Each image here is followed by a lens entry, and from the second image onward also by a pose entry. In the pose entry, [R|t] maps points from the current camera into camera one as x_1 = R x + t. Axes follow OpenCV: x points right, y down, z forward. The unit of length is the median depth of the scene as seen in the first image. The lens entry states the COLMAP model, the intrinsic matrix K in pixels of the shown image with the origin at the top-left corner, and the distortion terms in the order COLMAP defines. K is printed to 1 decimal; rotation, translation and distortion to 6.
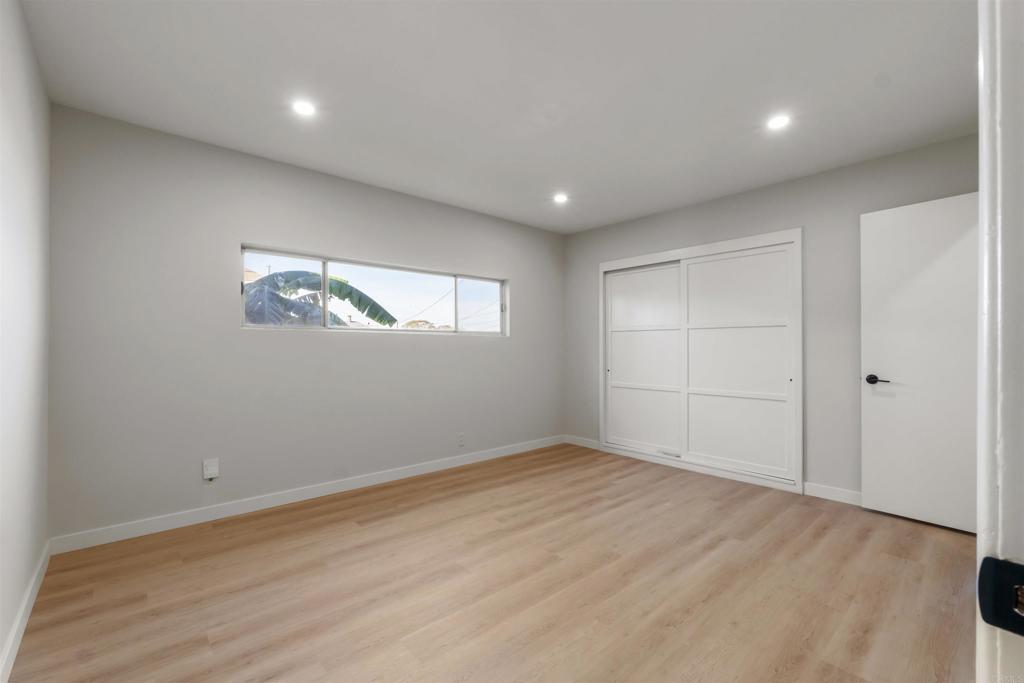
lens RADIAL K [[437.7, 0, 512.8], [0, 437.7, 345.9], [0, 0, 1]] dist [-0.002472, 0.000154]
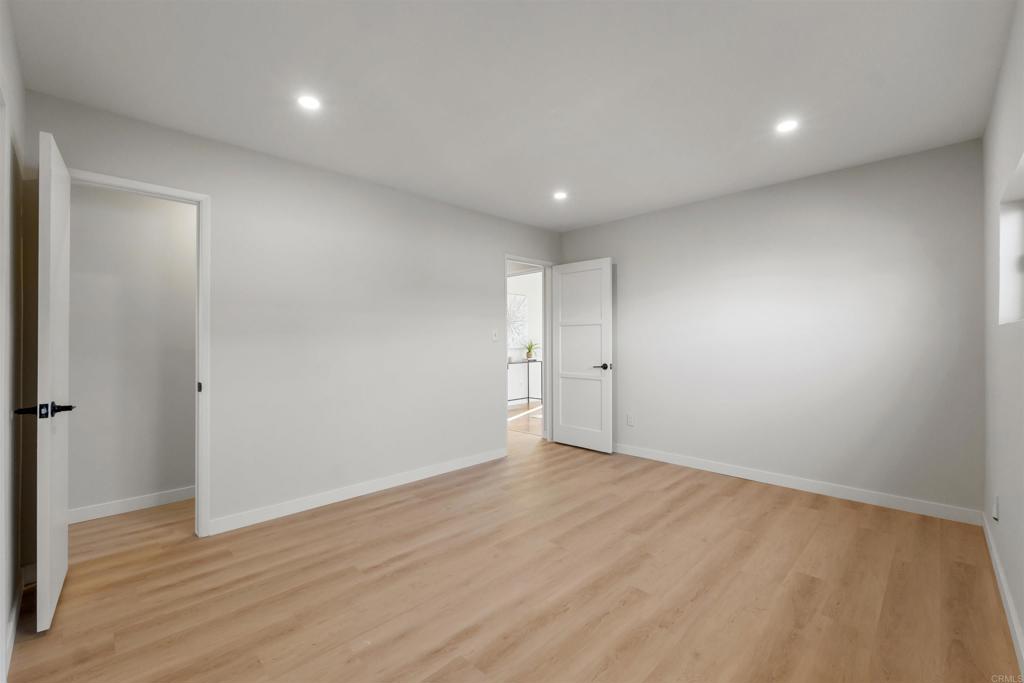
lens RADIAL K [[437.7, 0, 512.8], [0, 437.7, 345.9], [0, 0, 1]] dist [-0.002472, 0.000154]
pose [[-0.998025, 0.003221, -0.062732, 0.243510], [0.003003, 0.999989, 0.003575, -0.012301], [0.062743, 0.003379, -0.998024, 1.858263]]
